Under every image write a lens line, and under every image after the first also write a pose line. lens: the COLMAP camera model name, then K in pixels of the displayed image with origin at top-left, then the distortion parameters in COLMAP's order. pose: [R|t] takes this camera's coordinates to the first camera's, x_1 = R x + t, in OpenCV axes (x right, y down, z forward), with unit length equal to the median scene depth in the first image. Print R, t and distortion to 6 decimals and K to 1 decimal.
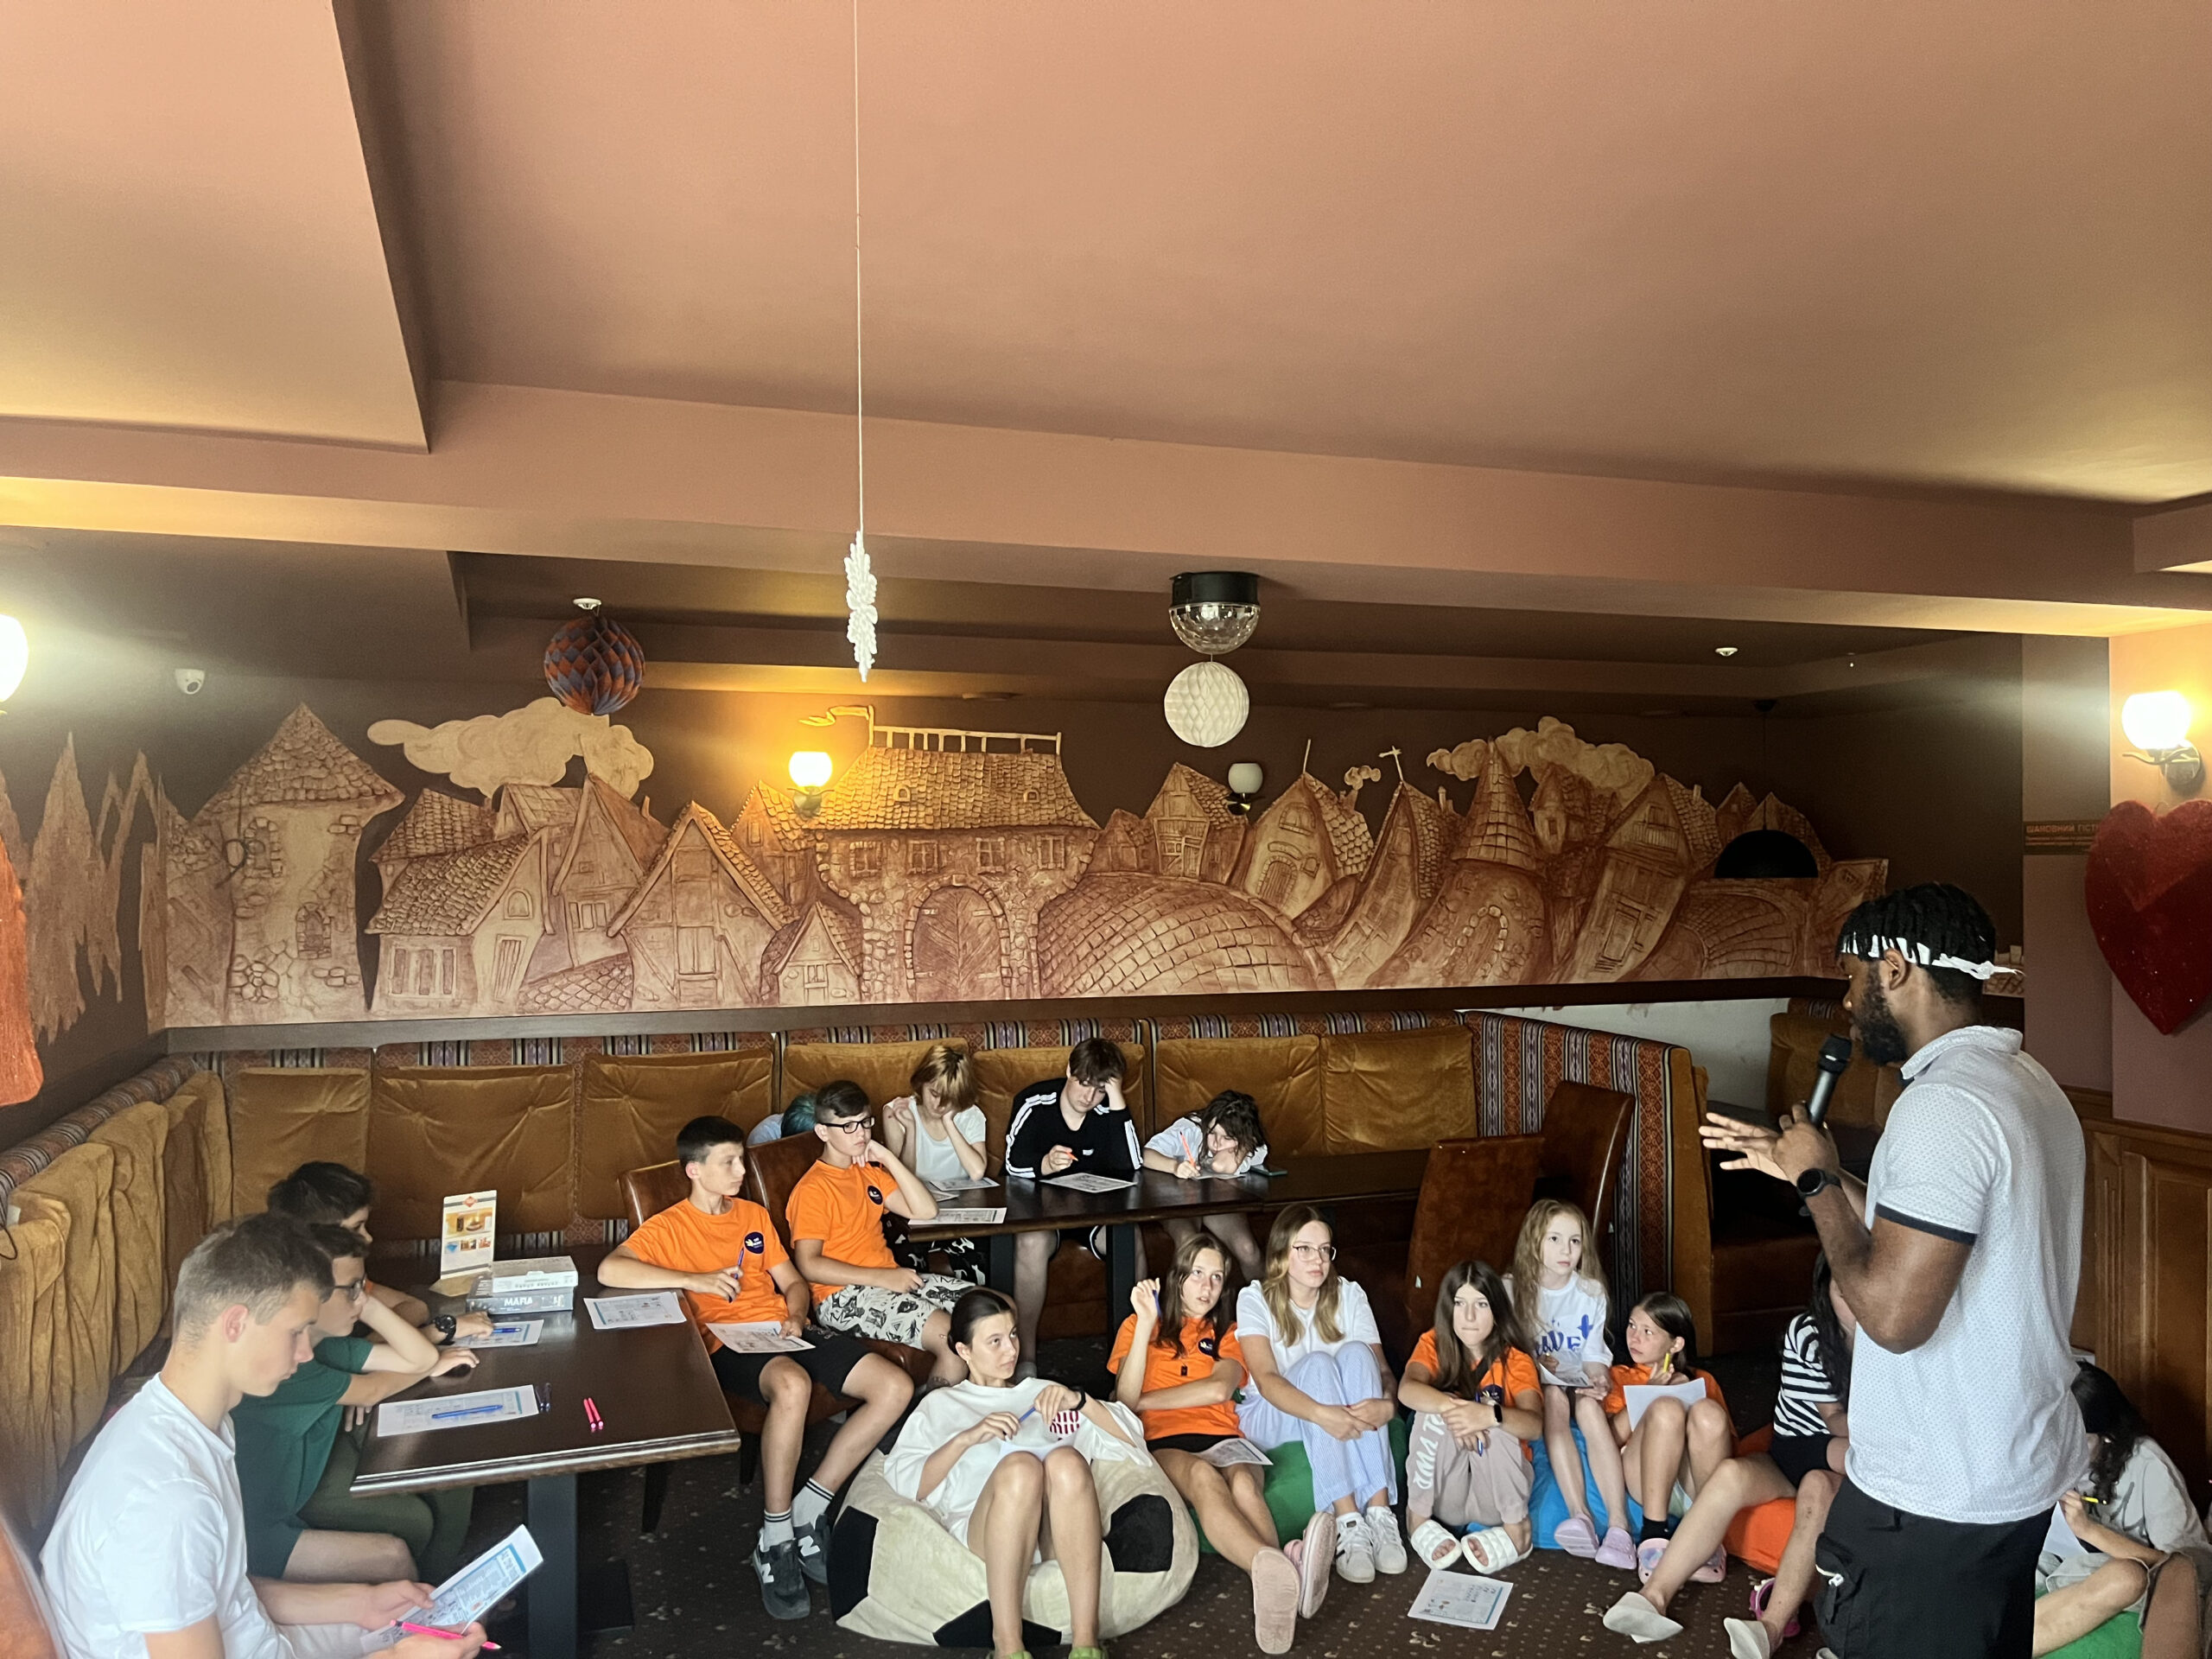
lens RADIAL K [[1676.4, 0, 1106.6], [0, 1676.4, 833.7], [0, 0, 1]] dist [0.052764, -0.070784]
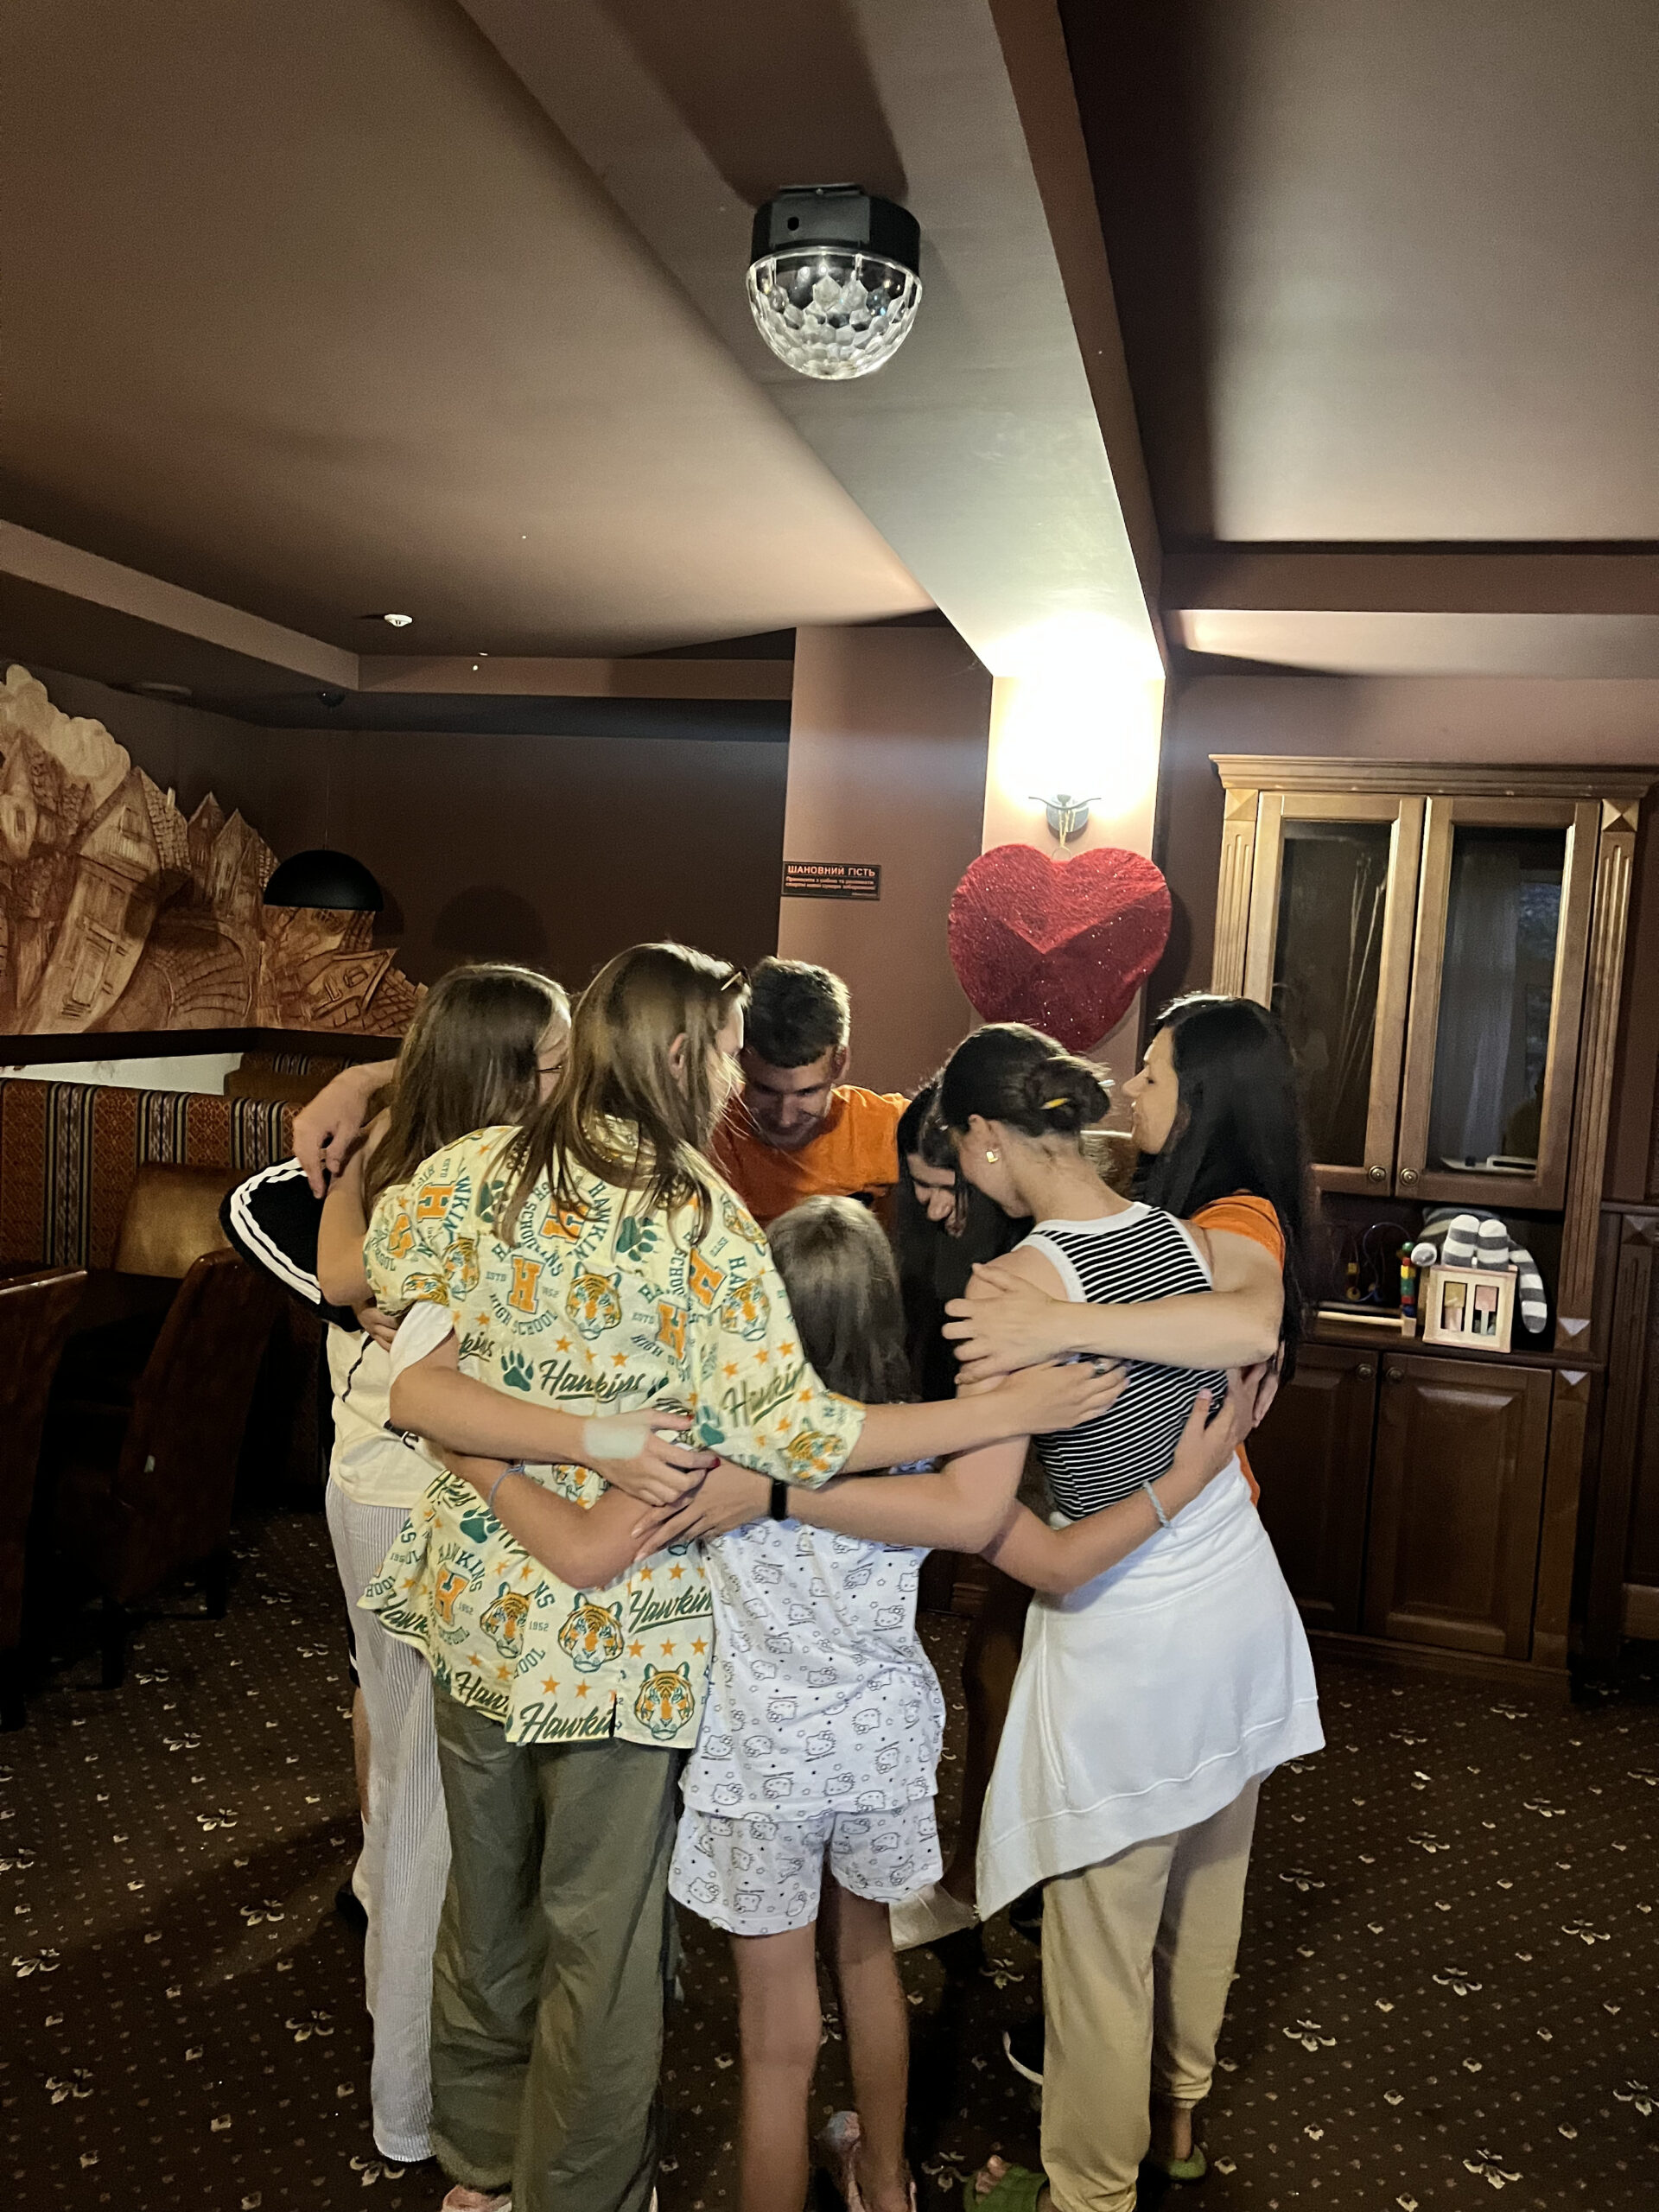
lens RADIAL K [[1676.4, 0, 830.7], [0, 1676.4, 1105.2], [0, 0, 1]] dist [0.052764, -0.070784]
pose [[0.533954, -0.031937, 0.844910, -0.169983], [-0.070522, 0.994122, 0.082144, 0.033520], [-0.842568, -0.103446, 0.528563, 0.299021]]
